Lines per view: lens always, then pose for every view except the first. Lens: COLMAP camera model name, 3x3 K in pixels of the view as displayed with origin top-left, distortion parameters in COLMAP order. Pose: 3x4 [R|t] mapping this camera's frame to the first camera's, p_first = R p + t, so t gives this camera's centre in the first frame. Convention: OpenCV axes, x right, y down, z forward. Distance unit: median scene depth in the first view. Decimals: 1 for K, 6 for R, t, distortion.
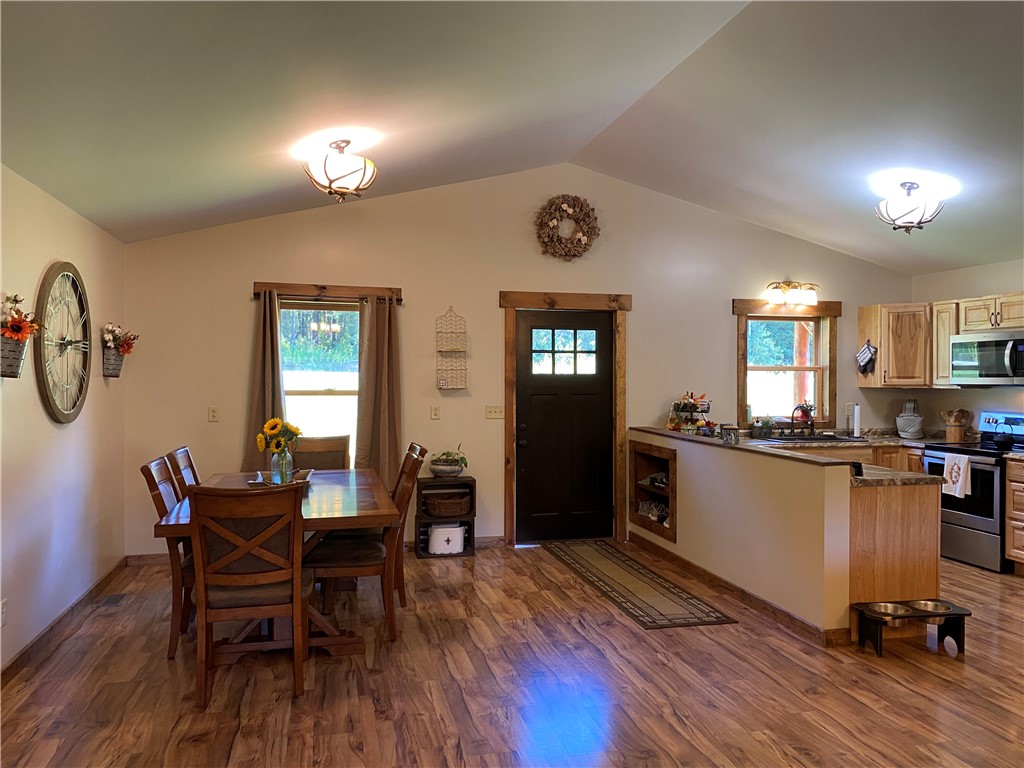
lens RADIAL K [[786.3, 0, 512.0], [0, 786.3, 384.0], [0, 0, 1]] dist [0.087445, -0.107097]
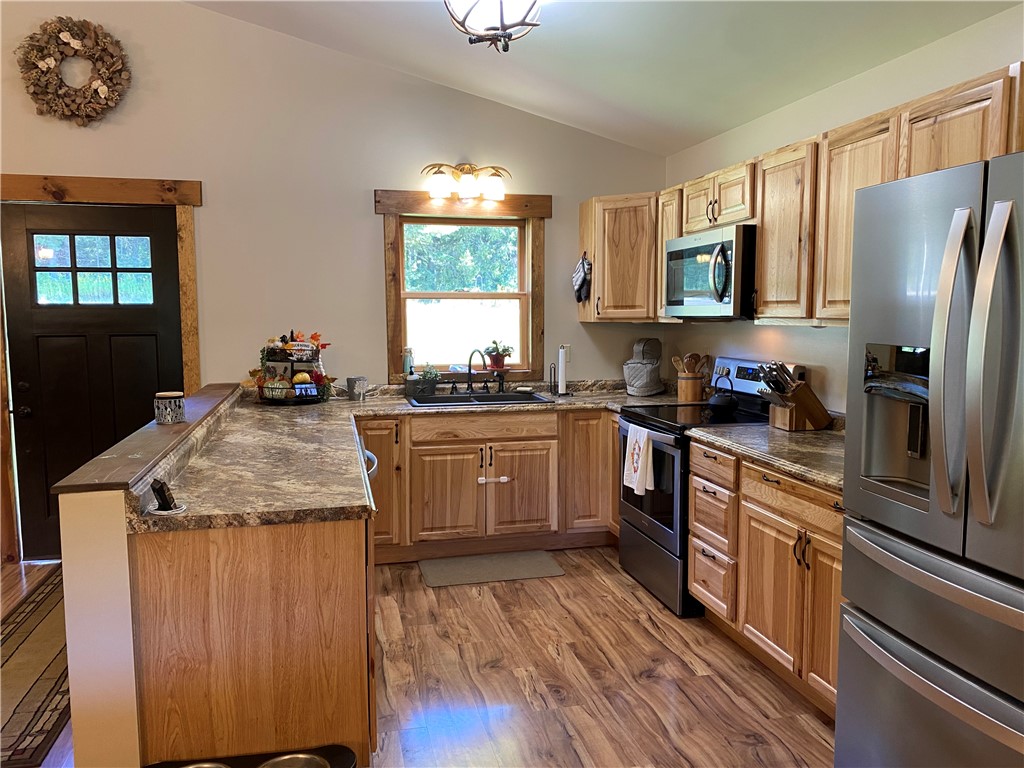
lens RADIAL K [[769.5, 0, 512.0], [0, 769.5, 384.0], [0, 0, 1]] dist [0.093258, -0.101368]
pose [[0.999685, -0.005681, -0.024441, 0.423028], [0.007728, 0.996393, 0.084502, 0.001161], [0.023873, -0.084664, 0.996124, 0.348135]]
